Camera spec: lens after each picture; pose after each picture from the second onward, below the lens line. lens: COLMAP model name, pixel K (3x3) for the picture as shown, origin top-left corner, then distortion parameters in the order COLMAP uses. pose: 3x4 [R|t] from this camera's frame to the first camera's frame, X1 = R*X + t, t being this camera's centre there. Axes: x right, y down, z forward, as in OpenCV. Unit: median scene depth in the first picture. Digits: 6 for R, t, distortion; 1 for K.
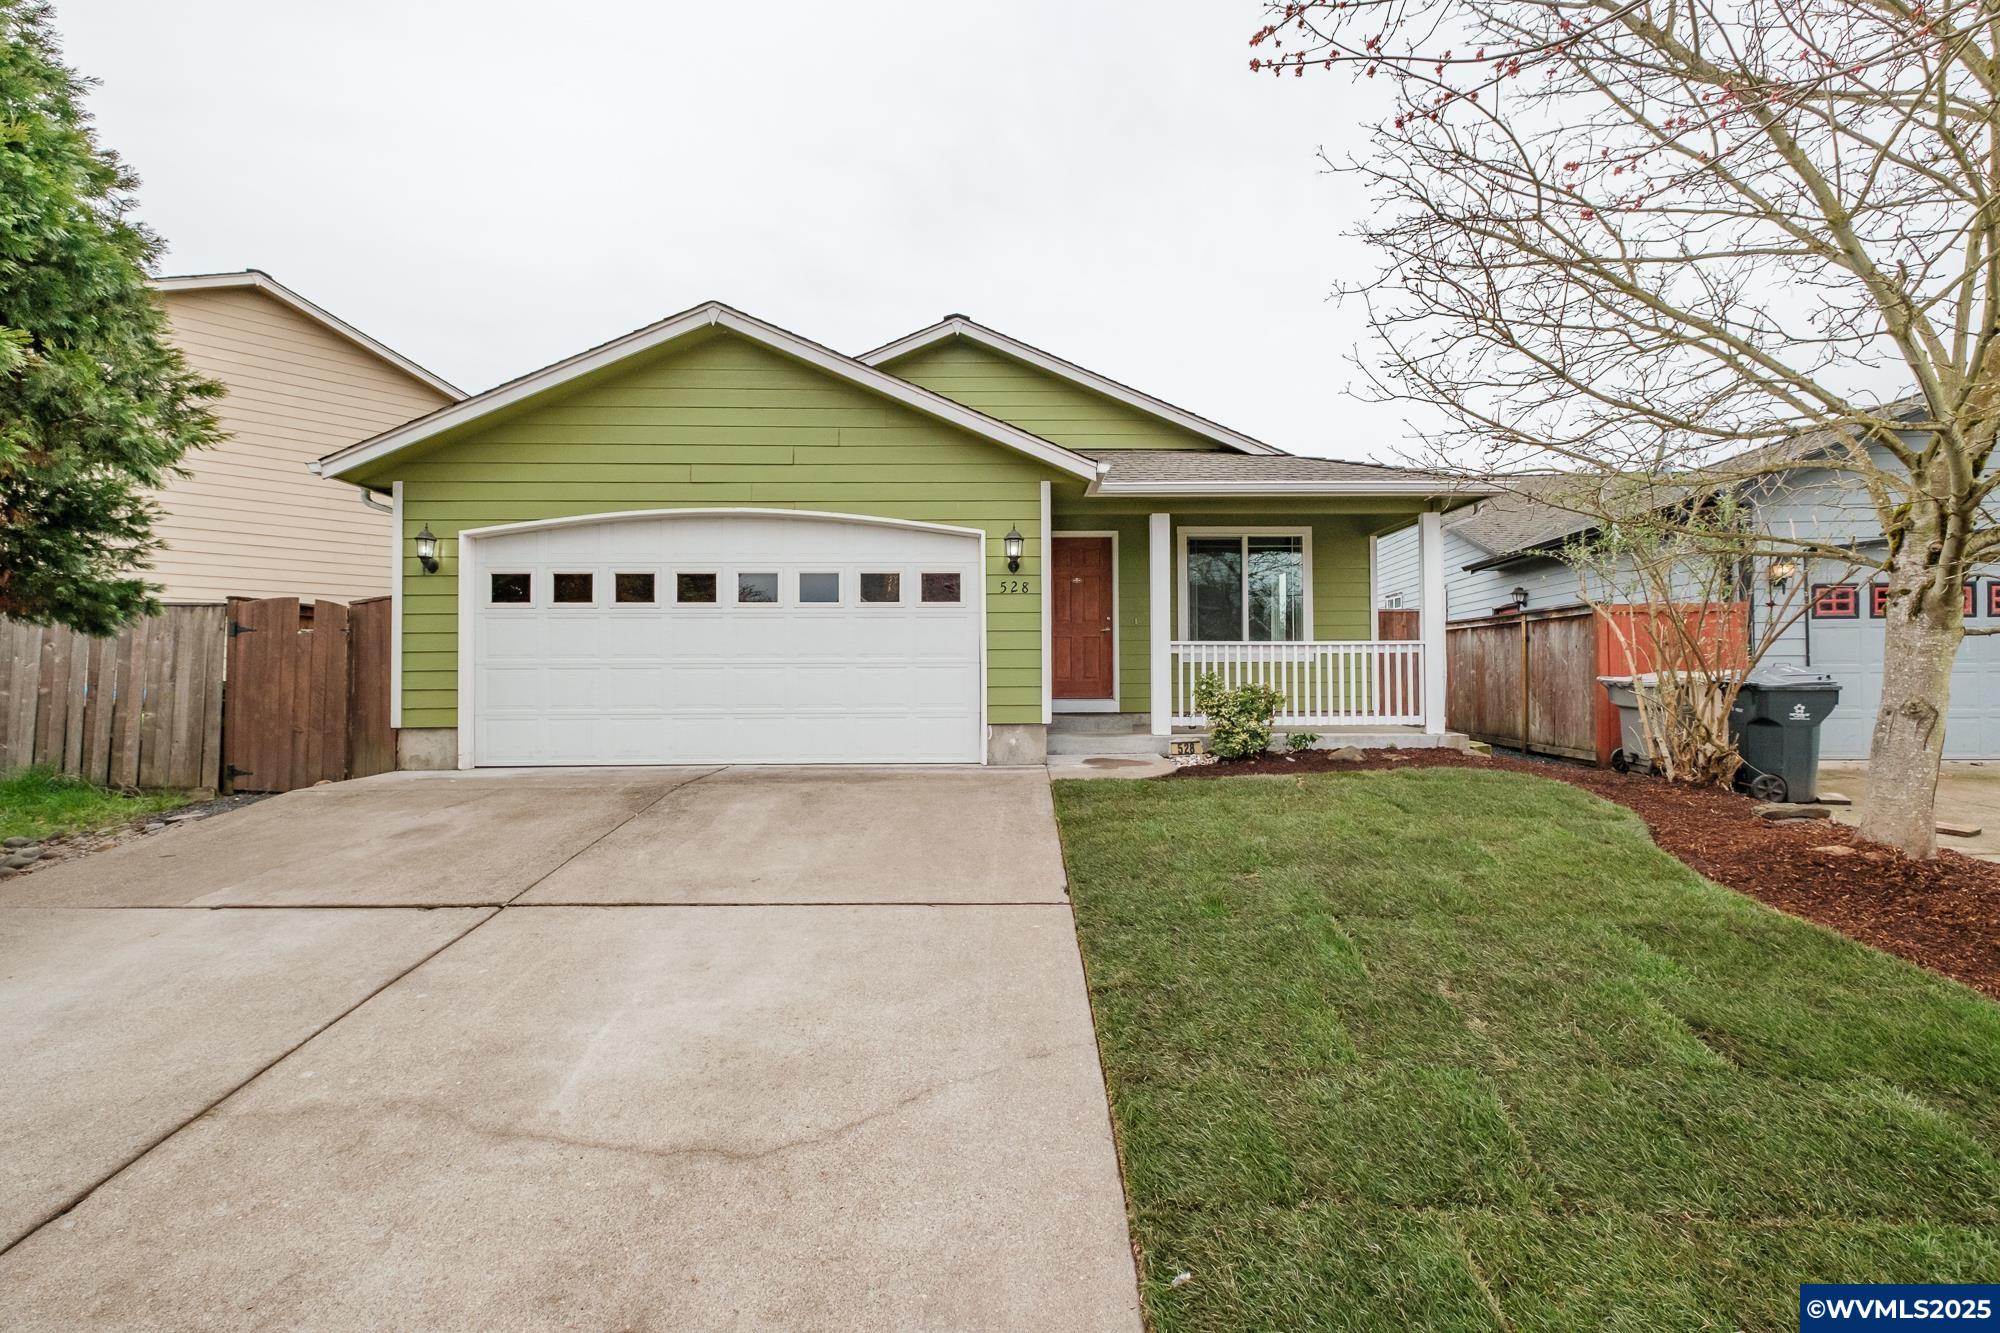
lens RADIAL K [[856.7, 0, 985.6], [0, 856.7, 663.3], [0, 0, 1]] dist [0.001685, -0.007478]
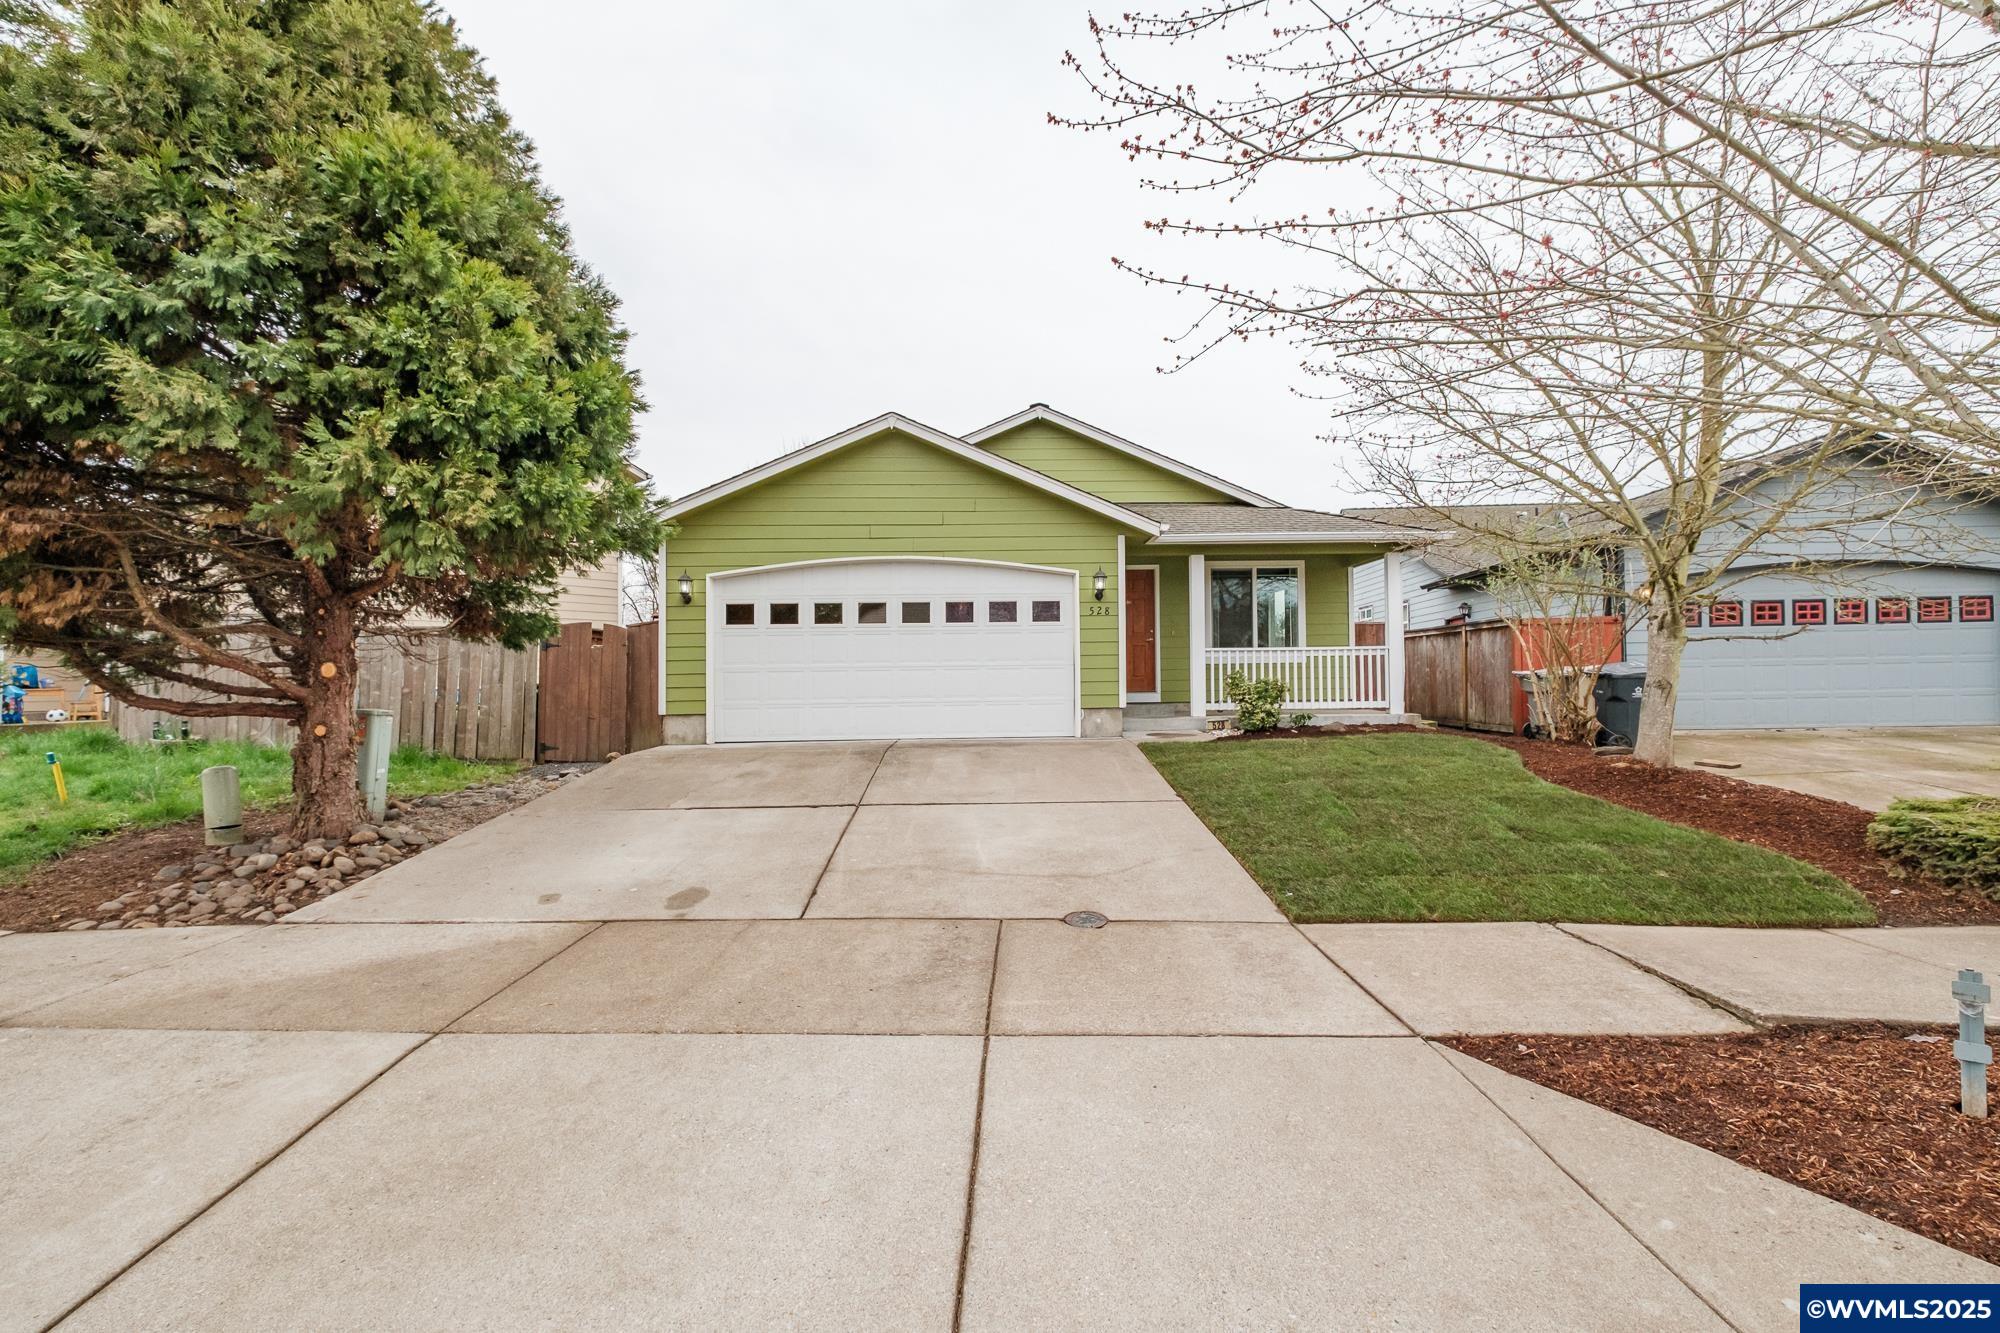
lens RADIAL K [[821.8, 0, 994.8], [0, 821.8, 655.2], [0, 0, 1]] dist [-0.002338, -0.000202]
pose [[0.999780, -0.008331, 0.019228, -0.156658], [0.008664, 0.999812, -0.017346, 0.005932], [-0.019079, 0.017509, 0.999665, -0.330470]]
